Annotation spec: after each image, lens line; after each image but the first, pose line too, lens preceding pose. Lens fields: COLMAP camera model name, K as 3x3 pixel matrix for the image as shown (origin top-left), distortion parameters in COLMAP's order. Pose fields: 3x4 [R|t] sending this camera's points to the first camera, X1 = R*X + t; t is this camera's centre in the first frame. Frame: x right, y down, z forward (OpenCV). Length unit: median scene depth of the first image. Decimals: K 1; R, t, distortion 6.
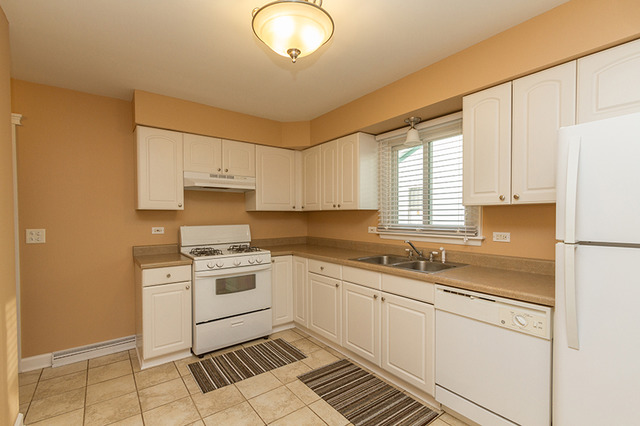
lens RADIAL K [[291.4, 0, 316.6], [0, 291.4, 212.6], [0, 0, 1]] dist [0.002357, 0.000688]
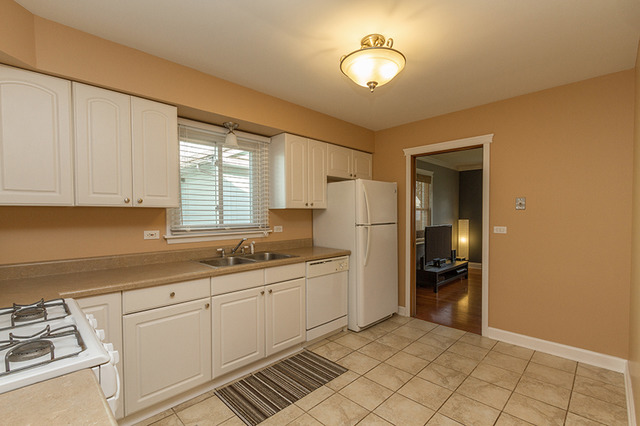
lens RADIAL K [[291.4, 0, 316.0], [0, 291.4, 218.6], [0, 0, 1]] dist [0.002357, 0.000688]
pose [[-0.138312, -0.004651, 0.990378, -0.811291], [0.002514, 0.999984, 0.005047, 0.018637], [-0.990385, 0.003188, -0.138298, 0.910698]]
